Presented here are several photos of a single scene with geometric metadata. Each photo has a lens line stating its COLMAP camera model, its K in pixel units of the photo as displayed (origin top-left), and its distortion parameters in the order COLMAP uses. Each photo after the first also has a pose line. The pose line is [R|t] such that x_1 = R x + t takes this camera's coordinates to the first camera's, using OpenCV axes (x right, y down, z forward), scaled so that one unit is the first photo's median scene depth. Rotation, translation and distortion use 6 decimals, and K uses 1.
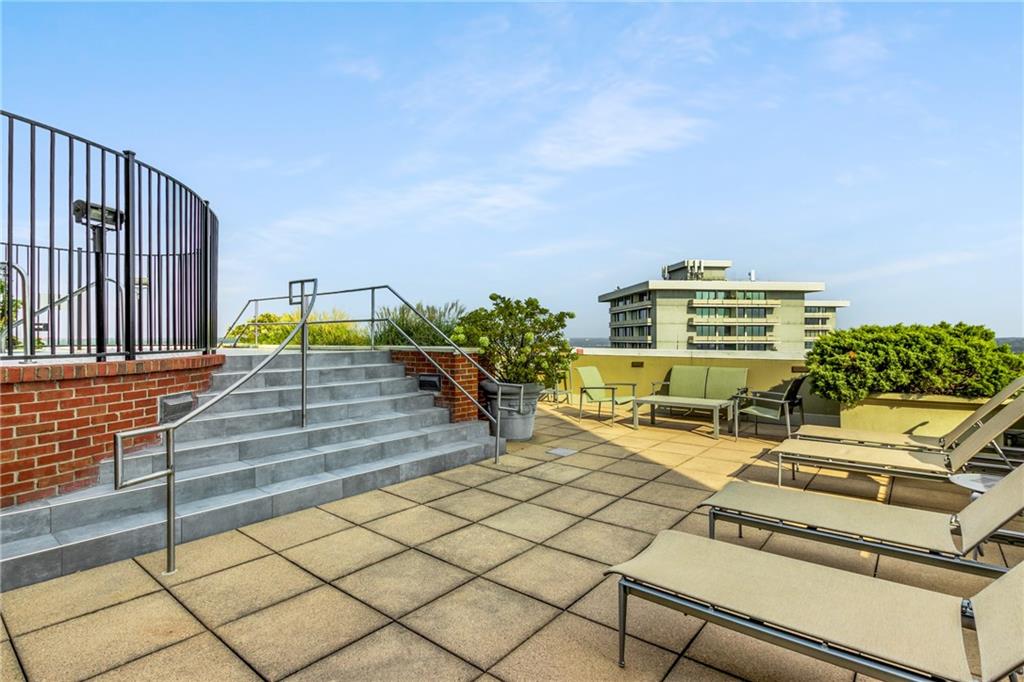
lens RADIAL K [[491.7, 0, 516.2], [0, 491.7, 340.1], [0, 0, 1]] dist [0.004635, 0.000232]
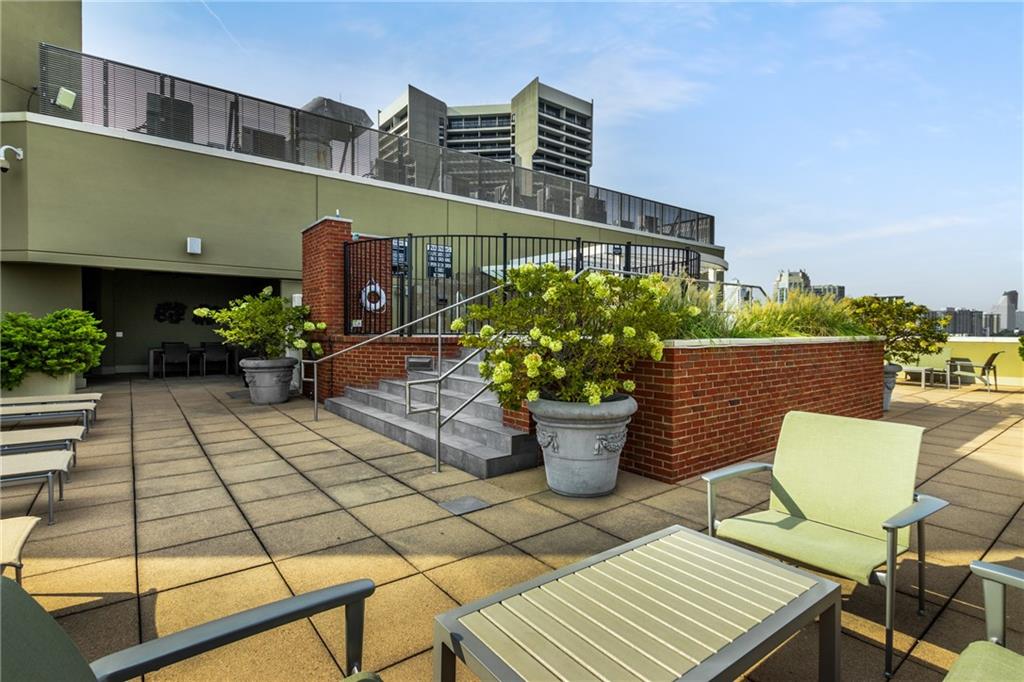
lens RADIAL K [[491.7, 0, 514.2], [0, 491.7, 336.0], [0, 0, 1]] dist [0.004635, 0.000232]
pose [[-0.222756, 0.006907, -0.974850, 0.900600], [-0.006941, 0.999938, 0.008671, 0.014681], [0.974850, 0.008698, -0.222694, 1.587594]]
